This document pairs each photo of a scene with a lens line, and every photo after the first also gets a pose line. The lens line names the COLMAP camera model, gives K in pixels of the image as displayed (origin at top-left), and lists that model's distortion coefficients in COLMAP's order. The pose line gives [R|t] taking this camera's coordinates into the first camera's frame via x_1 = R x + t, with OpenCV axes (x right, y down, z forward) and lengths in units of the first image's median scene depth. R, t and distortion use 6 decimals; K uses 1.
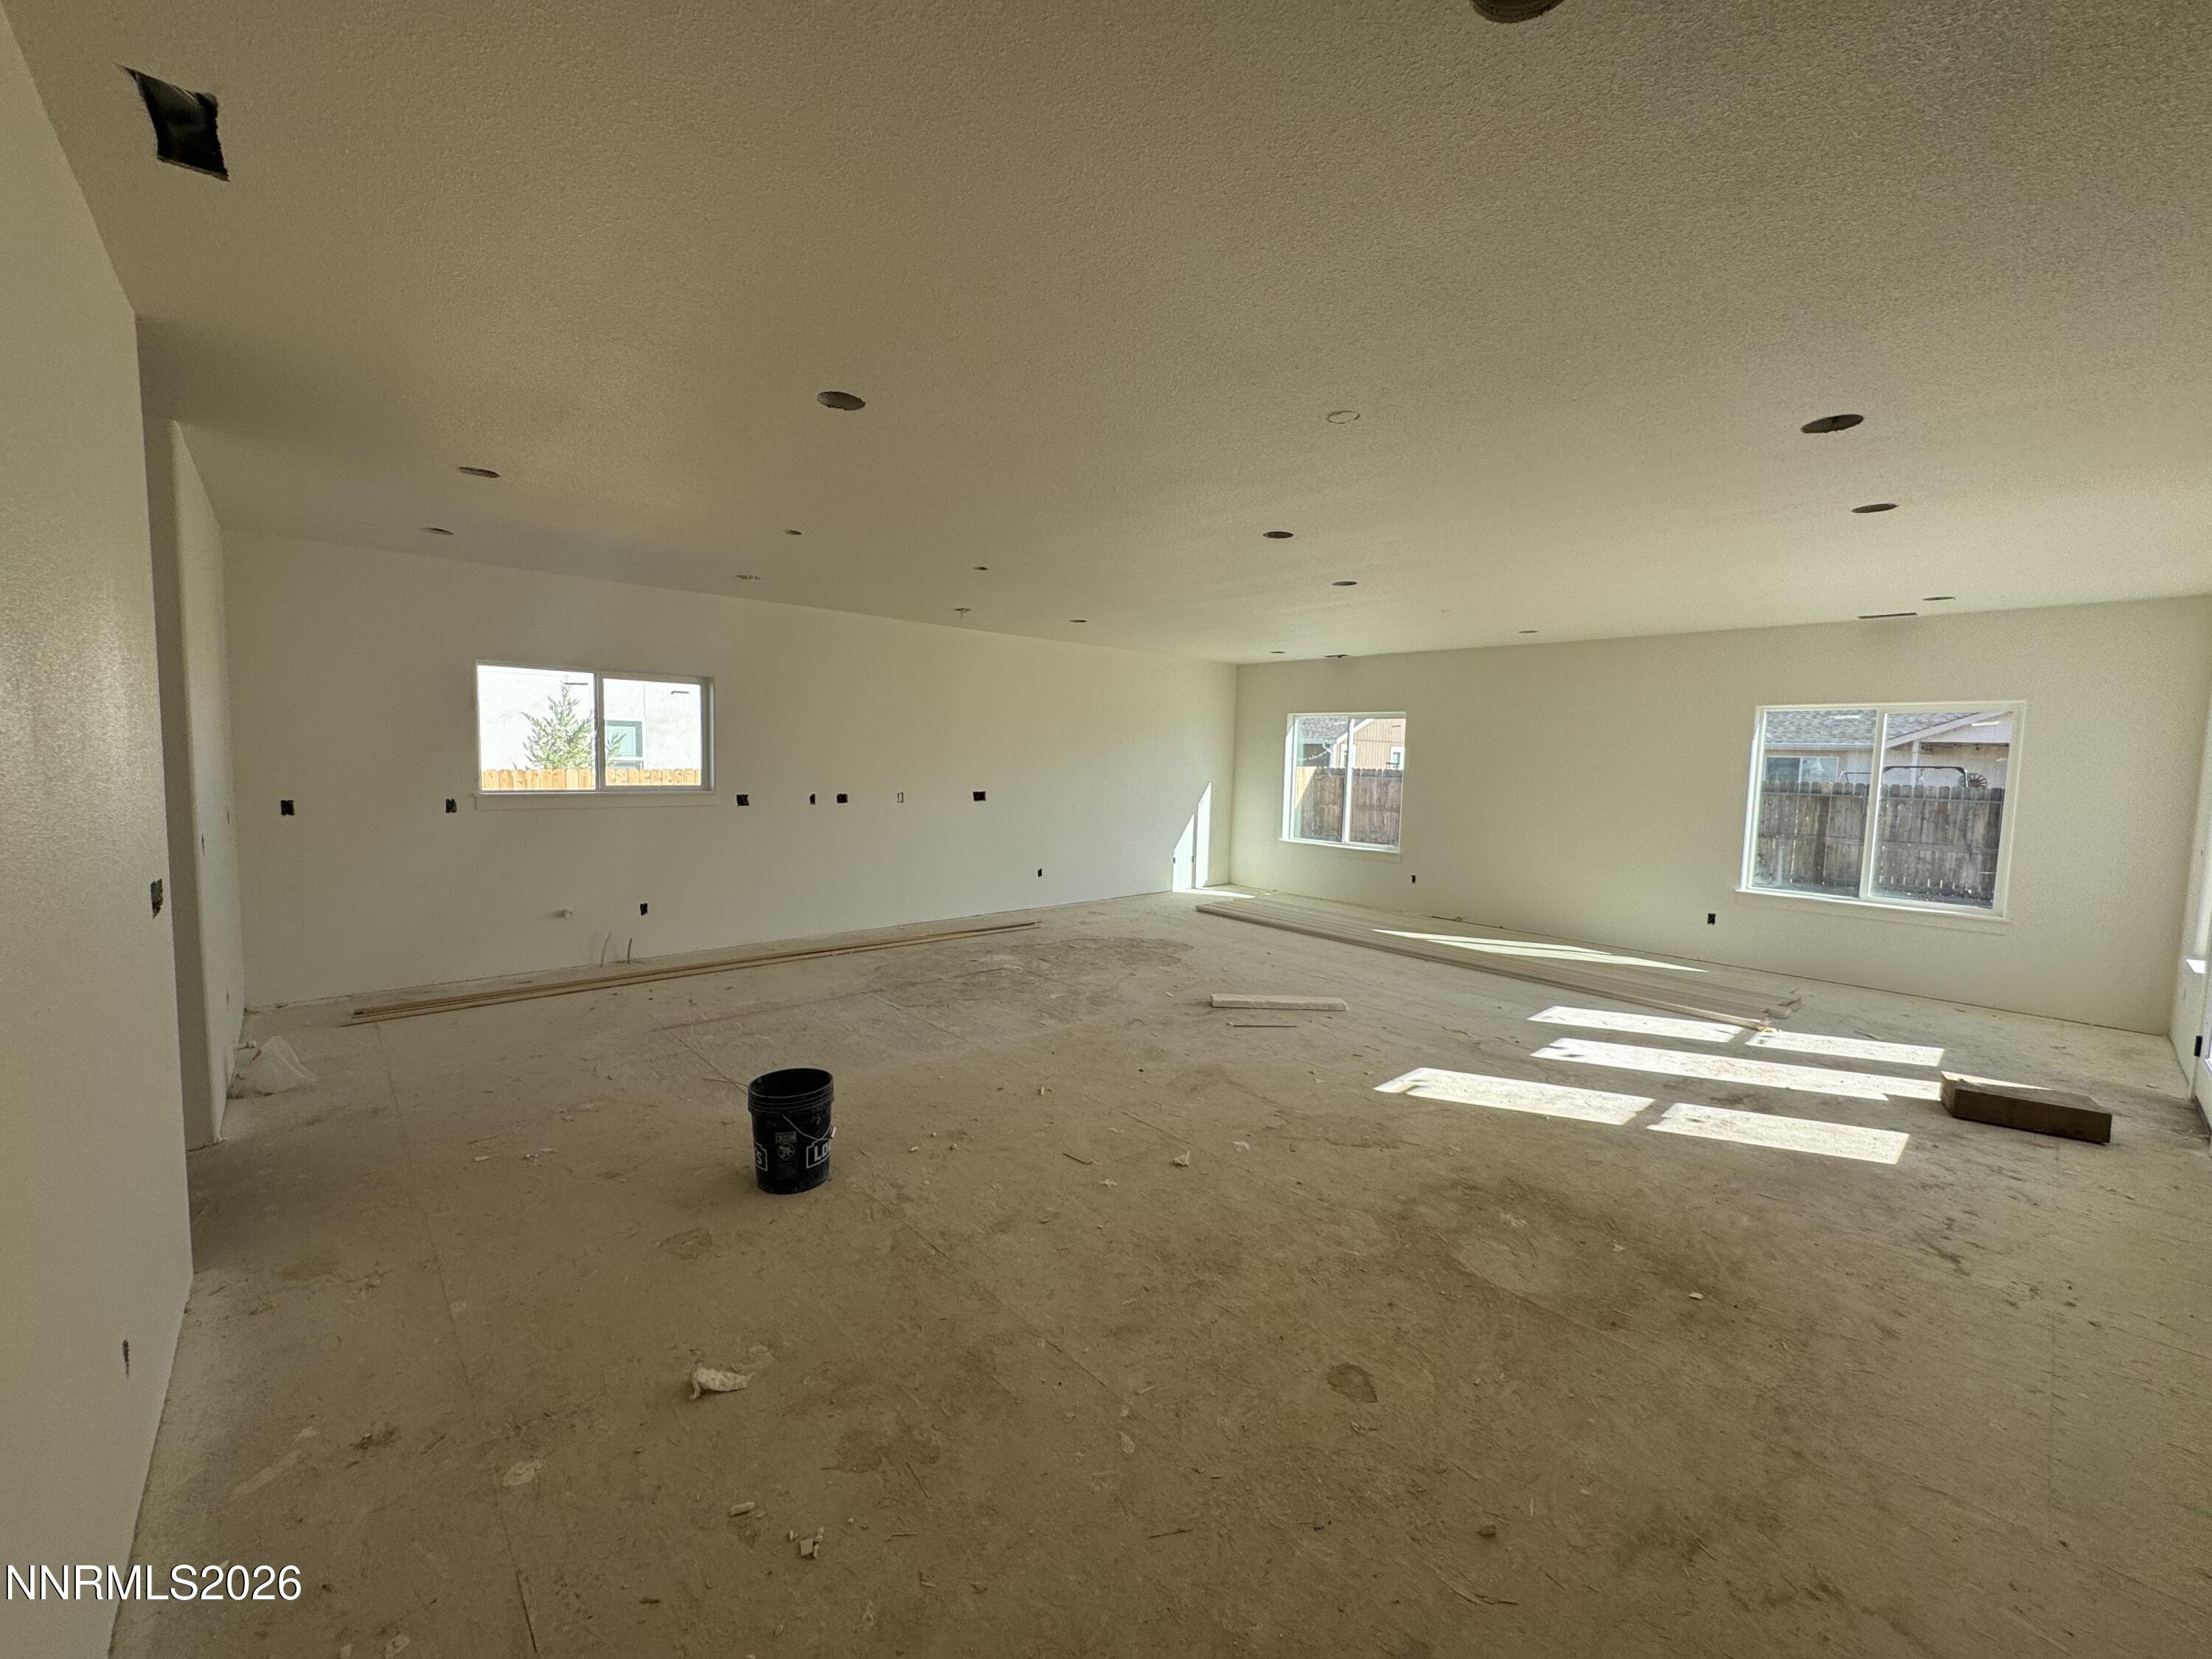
lens RADIAL K [[874.0, 0, 1105.7], [0, 874.0, 826.3], [0, 0, 1]] dist [-0.001906, -0.000384]
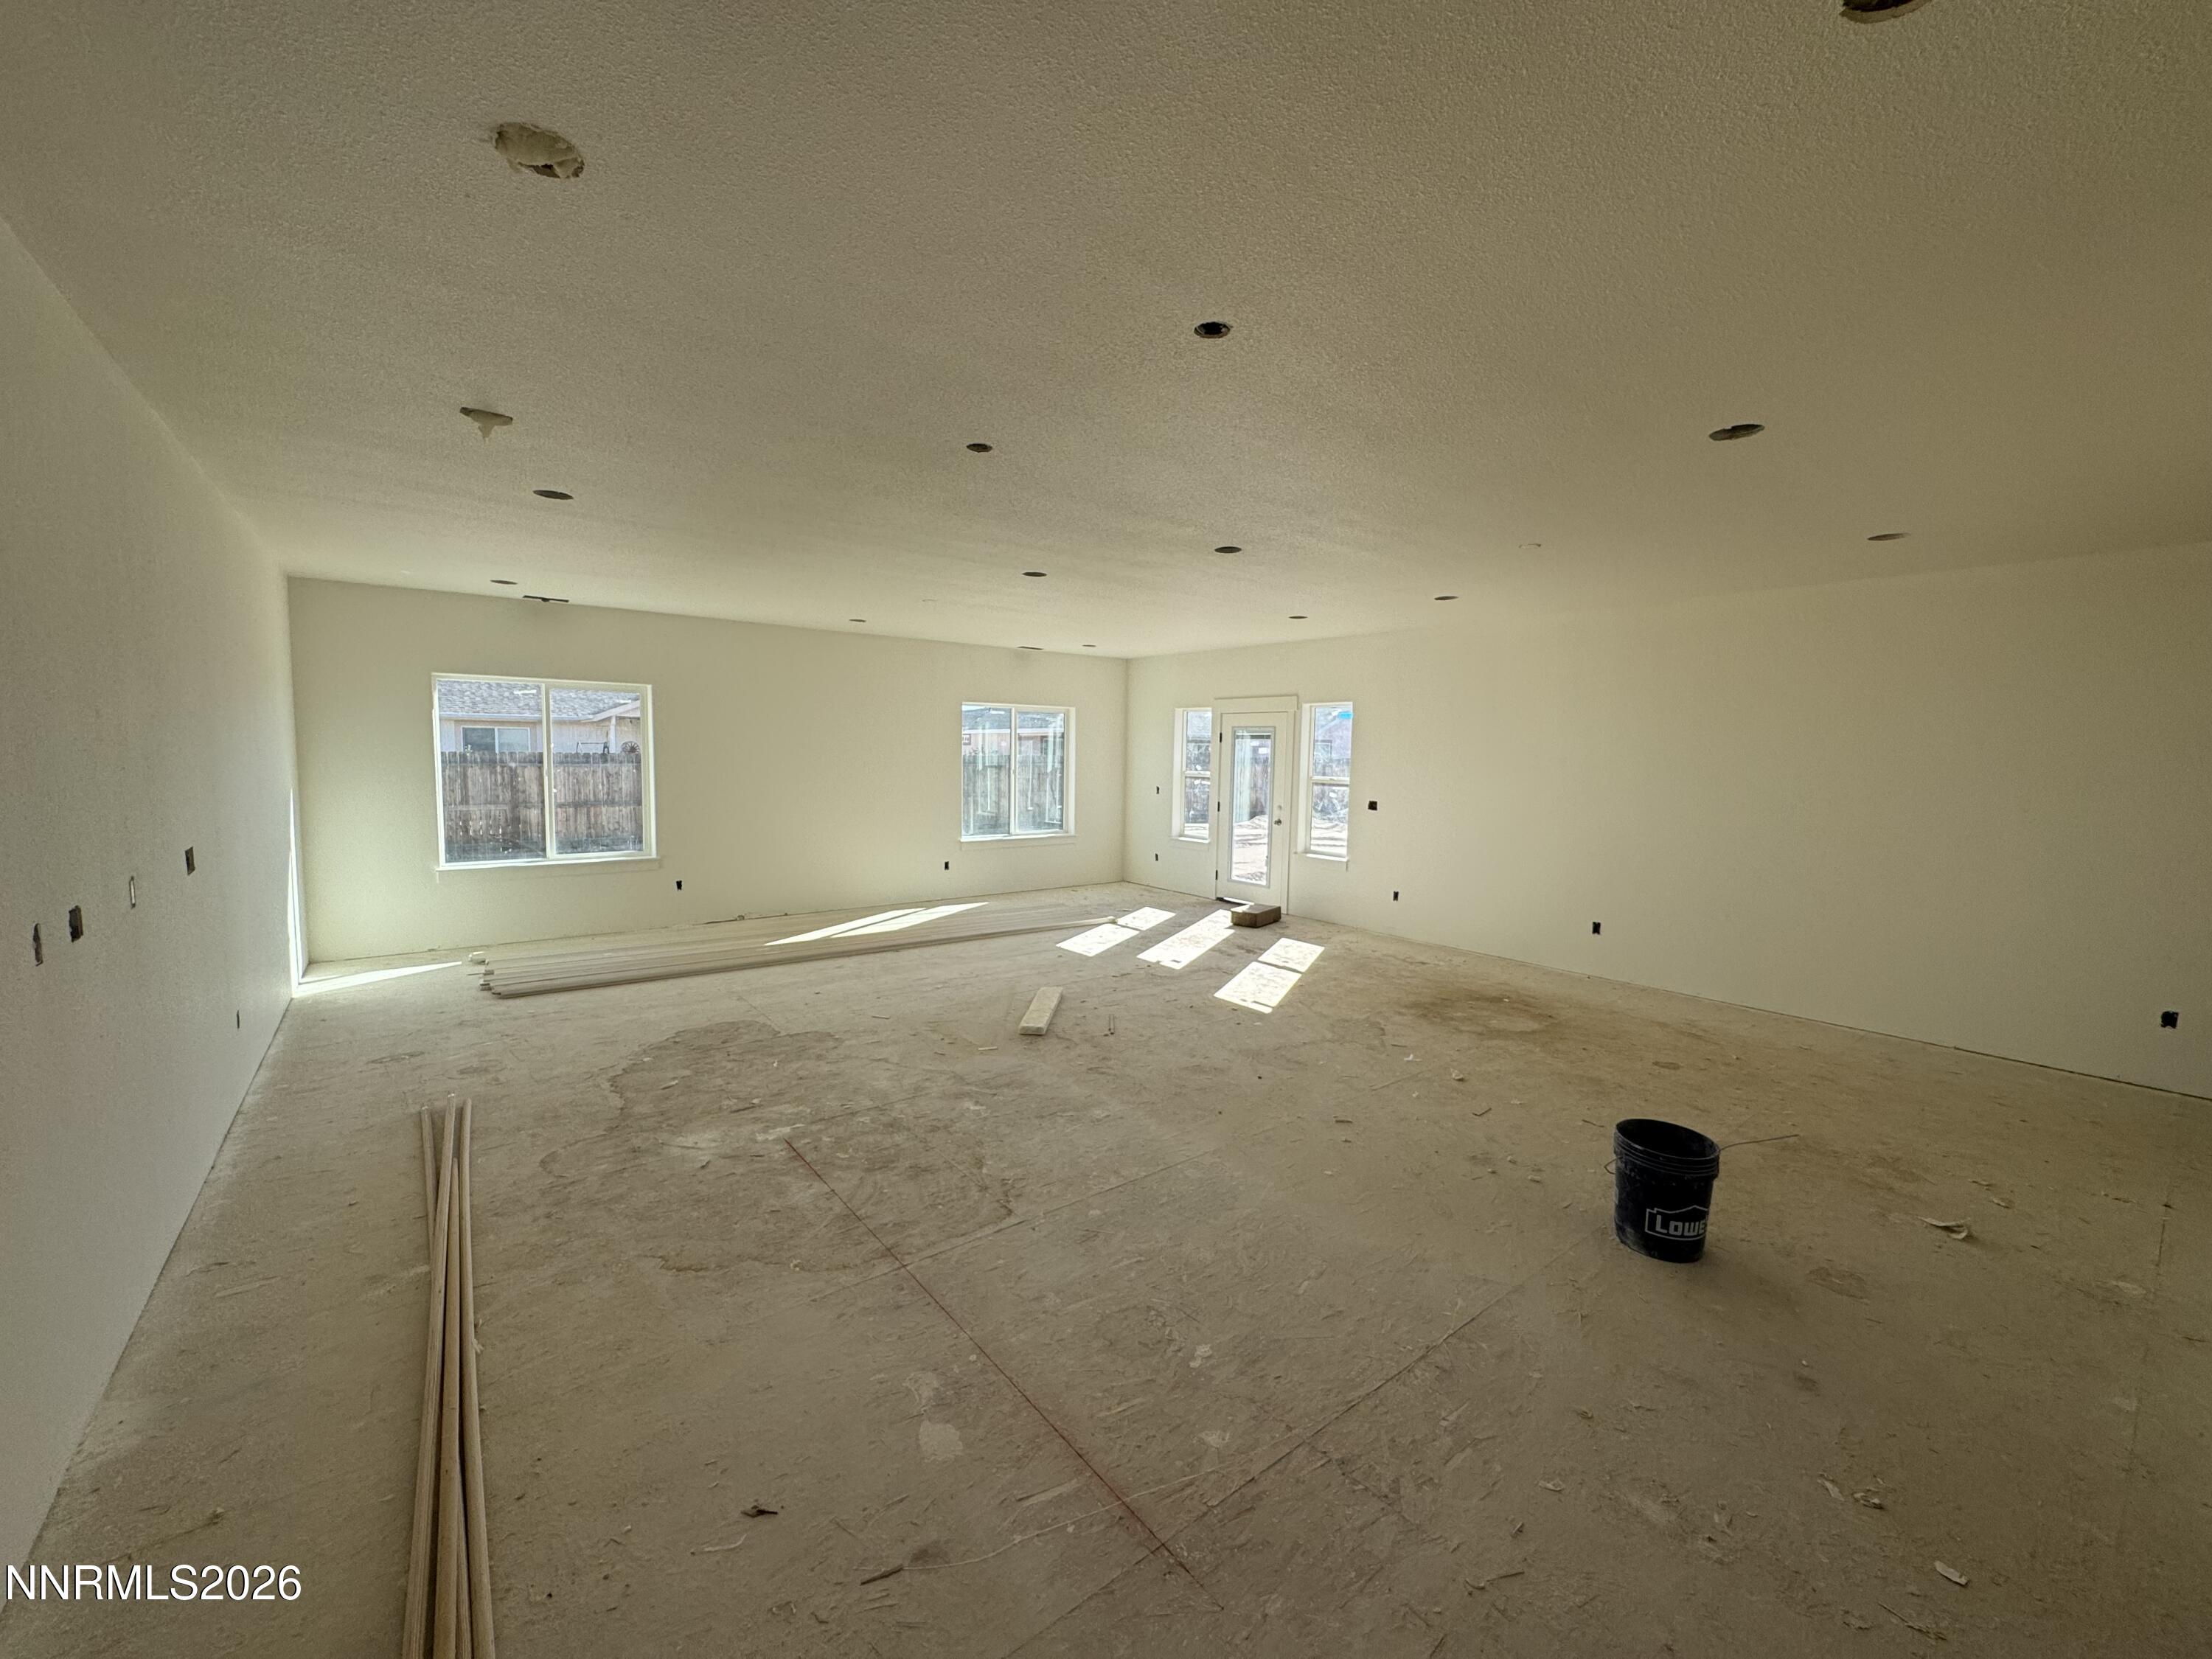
lens RADIAL K [[874.0, 0, 1106.1], [0, 874.0, 821.5], [0, 0, 1]] dist [-0.001906, -0.000384]
pose [[0.081301, -0.104325, 0.991215, -0.709794], [0.069068, 0.992706, 0.098817, -0.089143], [-0.994294, 0.060428, 0.087913, 0.828224]]
